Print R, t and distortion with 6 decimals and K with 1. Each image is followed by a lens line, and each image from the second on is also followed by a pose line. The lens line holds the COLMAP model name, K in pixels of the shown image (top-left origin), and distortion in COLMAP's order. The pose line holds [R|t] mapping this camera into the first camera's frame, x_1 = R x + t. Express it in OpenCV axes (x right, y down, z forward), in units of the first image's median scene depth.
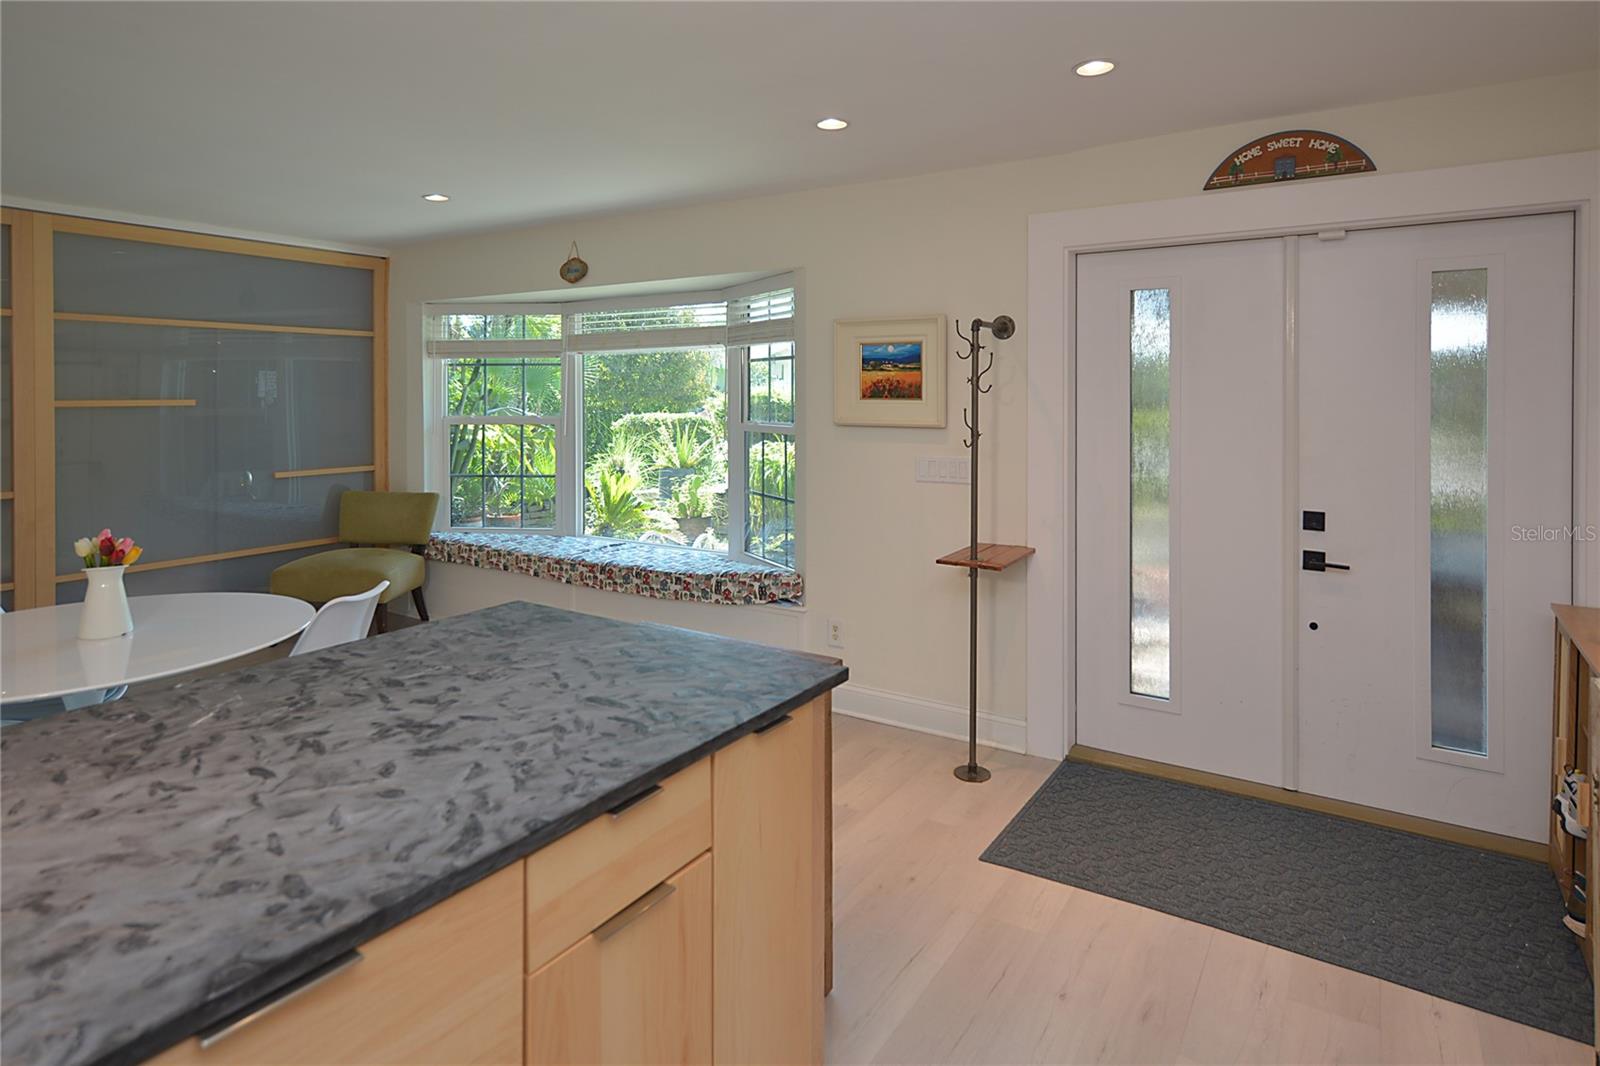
lens RADIAL K [[908.9, 0, 781.5], [0, 908.9, 396.1], [0, 0, 1]] dist [0.017187, 0.000577]
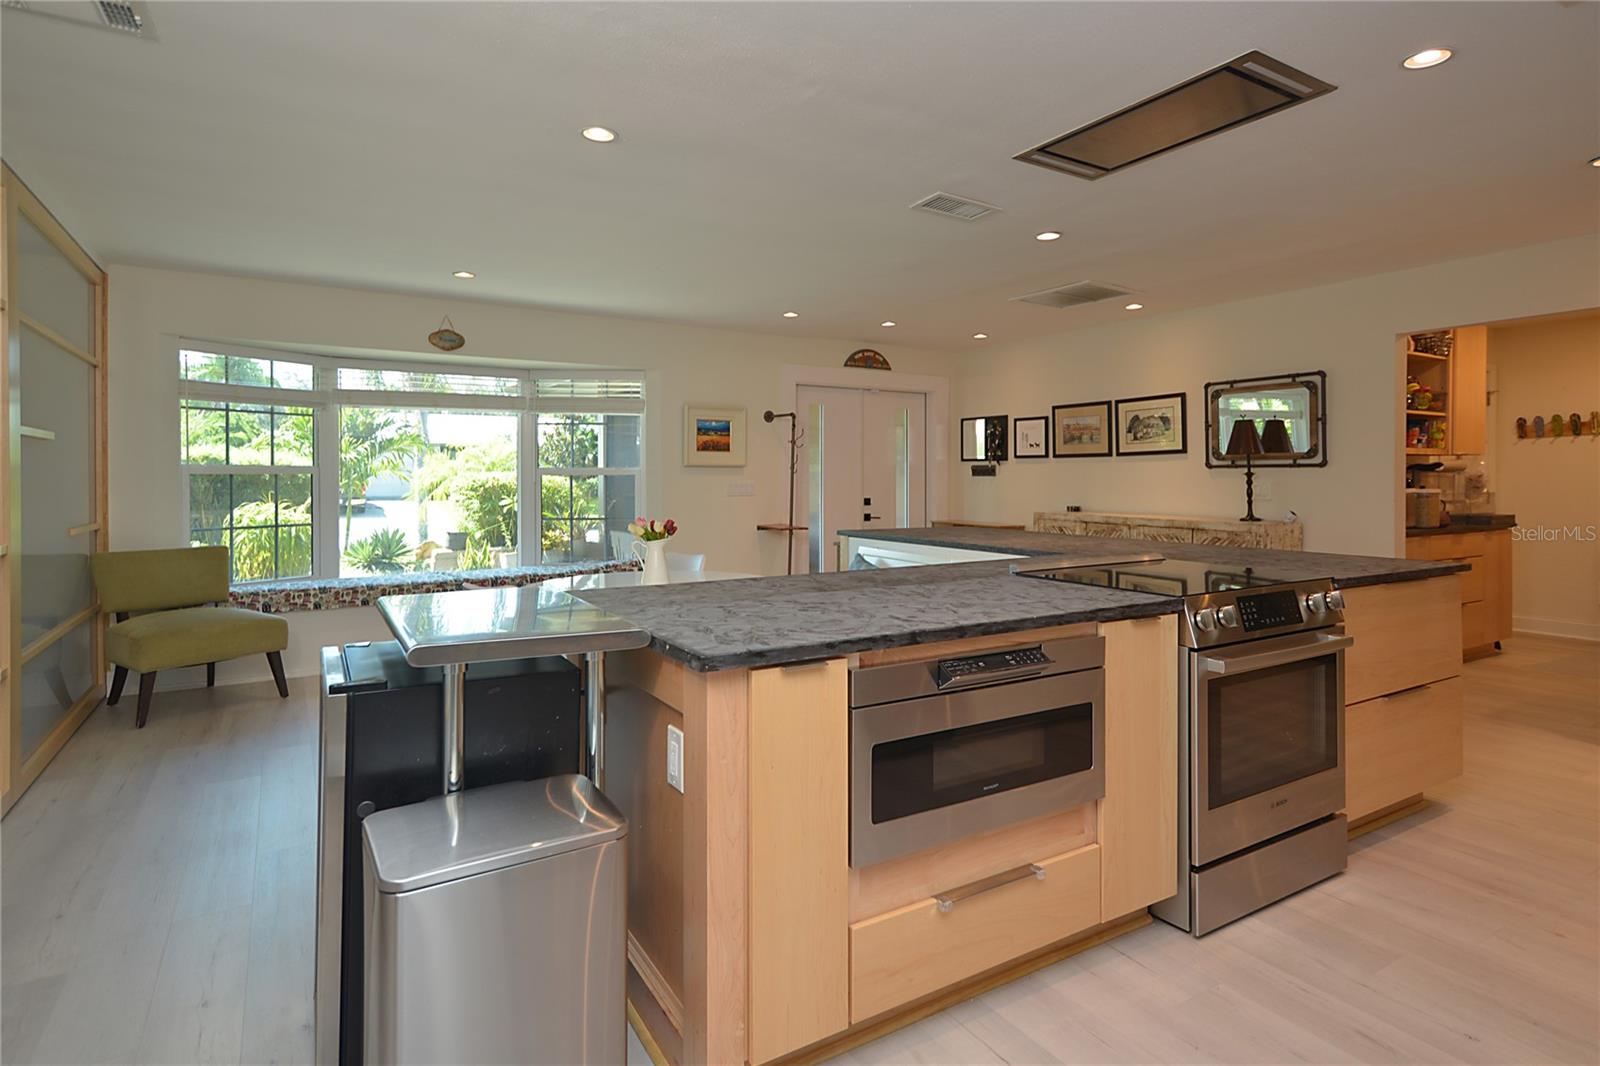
lens RADIAL K [[858.4, 0, 801.8], [0, 858.4, 481.0], [0, 0, 1]] dist [0.012867, 0.004141]
pose [[0.412857, -0.001222, 0.910795, -1.351522], [0.004716, 0.999989, -0.000796, 0.063785], [-0.910784, 0.004624, 0.412858, 0.141833]]
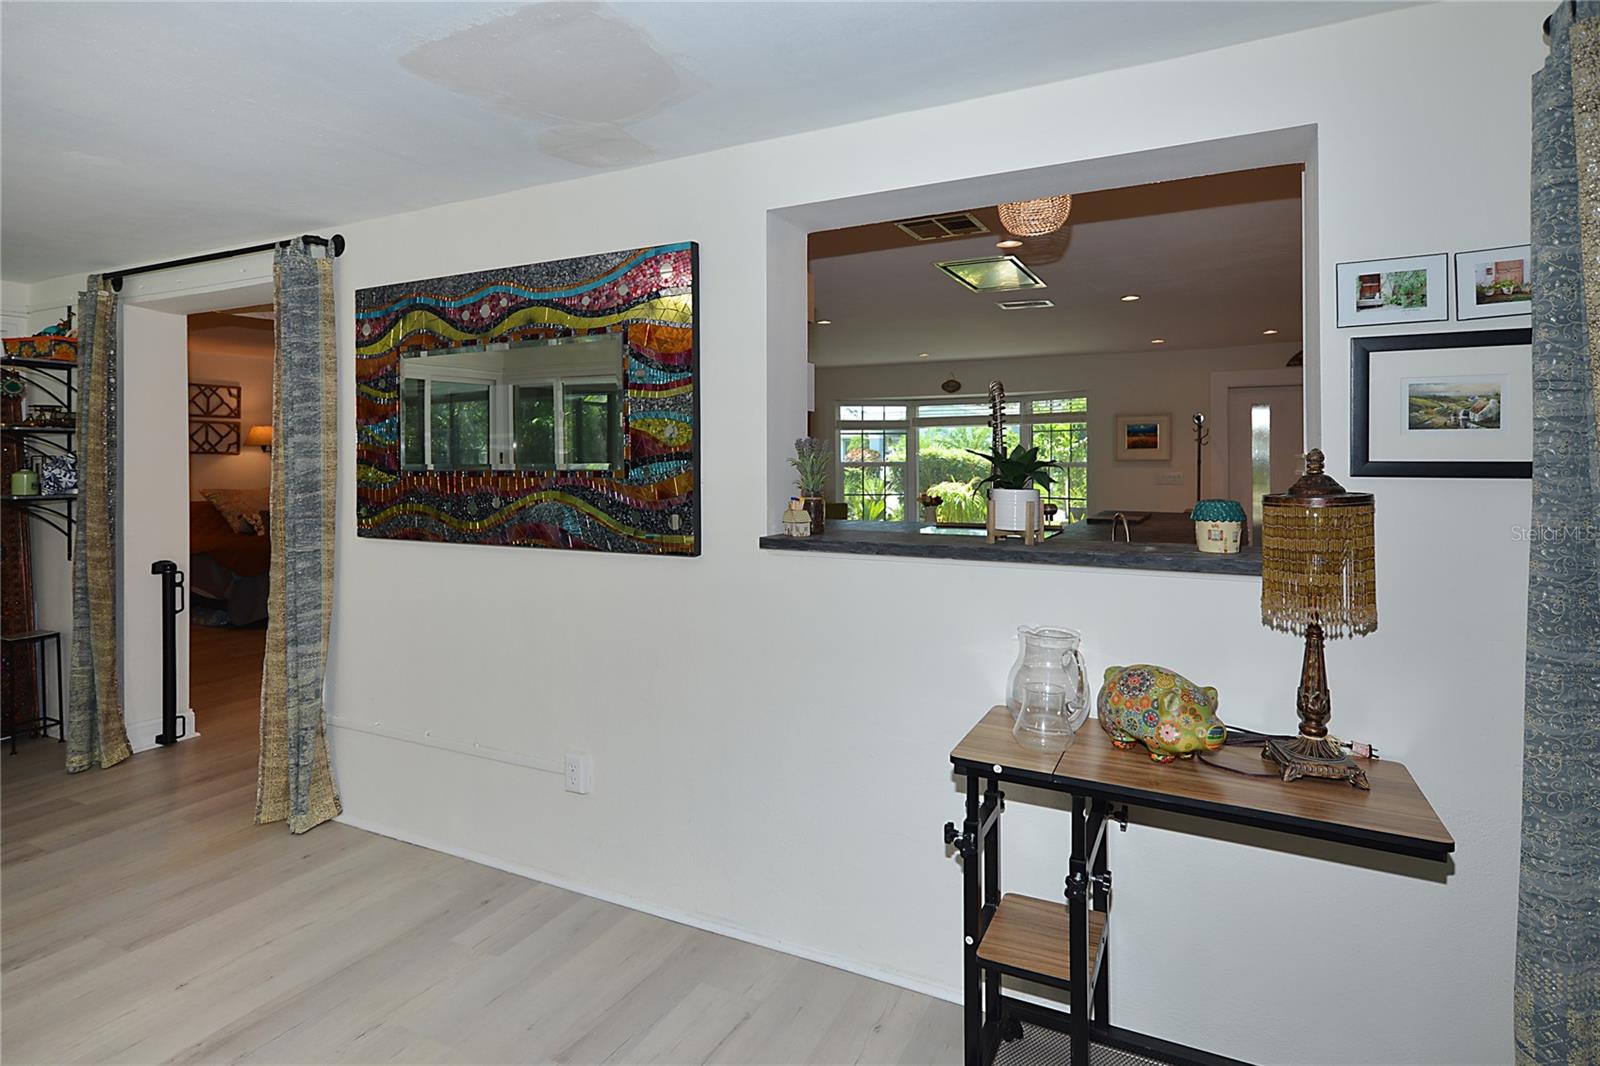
lens RADIAL K [[858.4, 0, 789.8], [0, 858.4, 461.2], [0, 0, 1]] dist [0.012867, 0.004141]
pose [[0.993606, -0.002165, 0.112884, -1.008878], [0.002873, 0.999977, -0.006107, 0.045542], [-0.112868, 0.006392, 0.993589, -1.058287]]
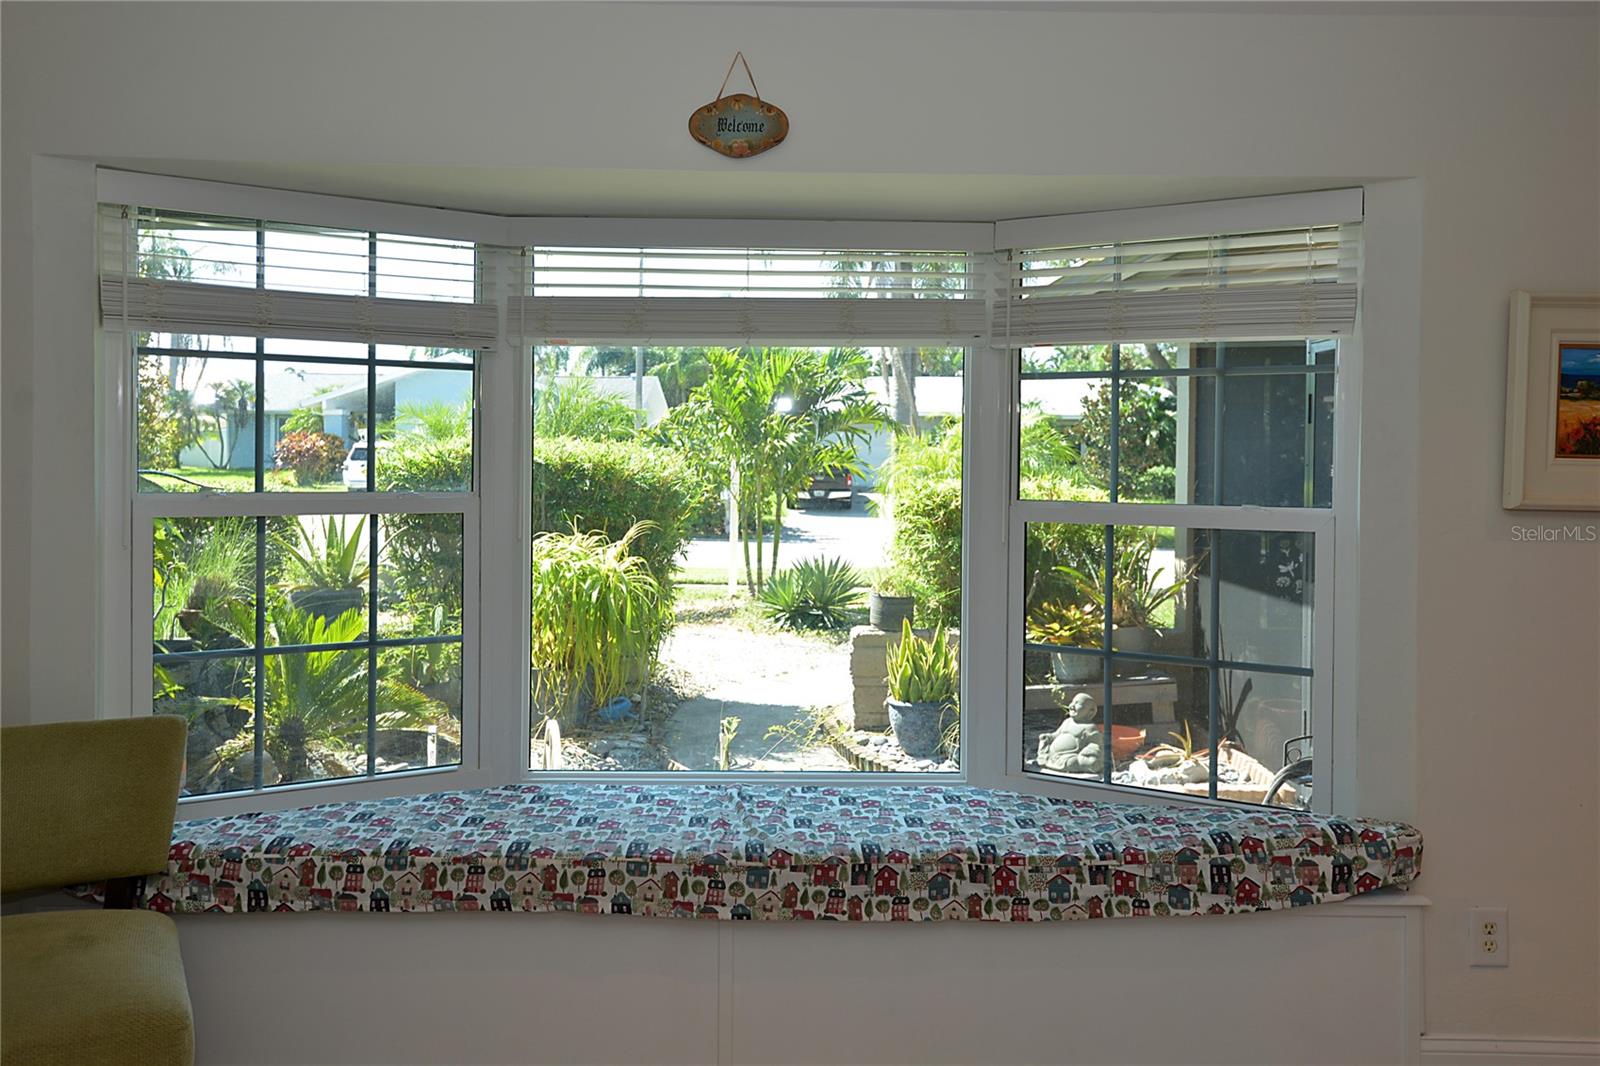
lens RADIAL K [[1132.0, 0, 793.0], [0, 1132.0, 464.2], [0, 0, 1]] dist [0.022130, 0.002538]
pose [[0.826624, 0.007255, 0.562708, -0.617861], [-0.010424, 0.999943, 0.002420, 0.010319], [-0.562658, -0.007866, 0.826652, 0.733201]]
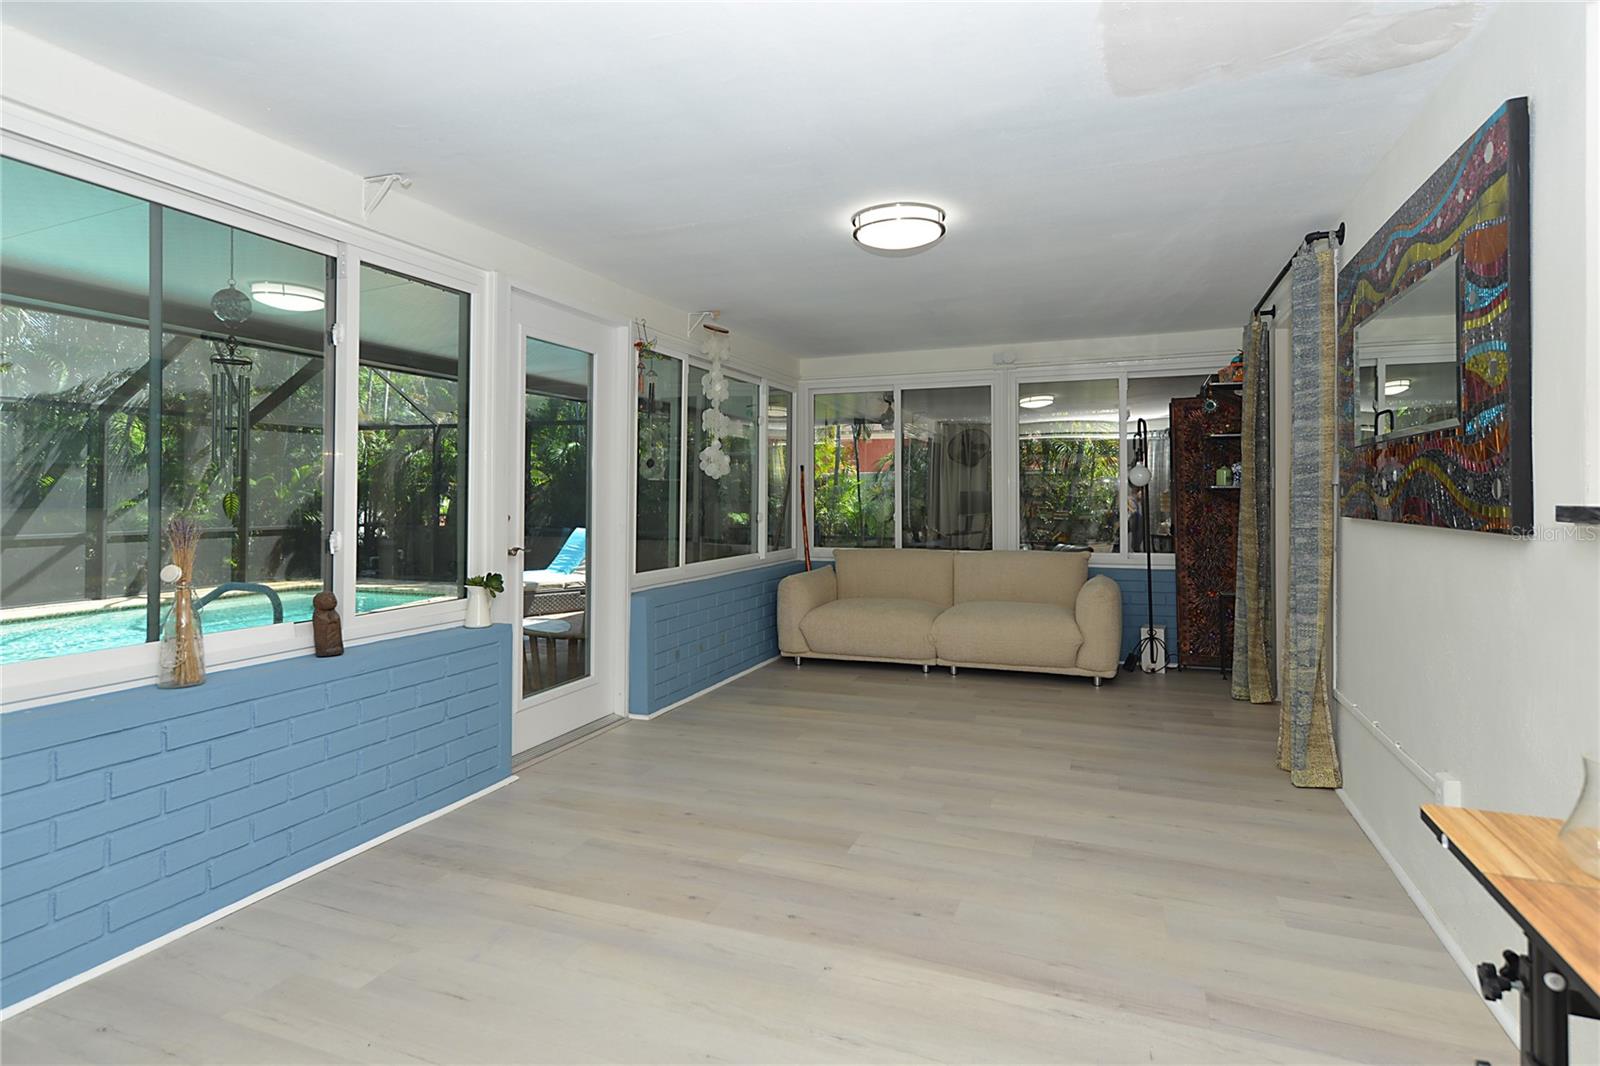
lens RADIAL K [[858.4, 0, 789.2], [0, 858.4, 488.0], [0, 0, 1]] dist [0.012867, 0.004141]
pose [[0.198774, -0.007046, -0.980020, -0.623273], [-0.008590, 0.999923, -0.008931, 0.094746], [0.980008, 0.010193, 0.198698, -0.888859]]
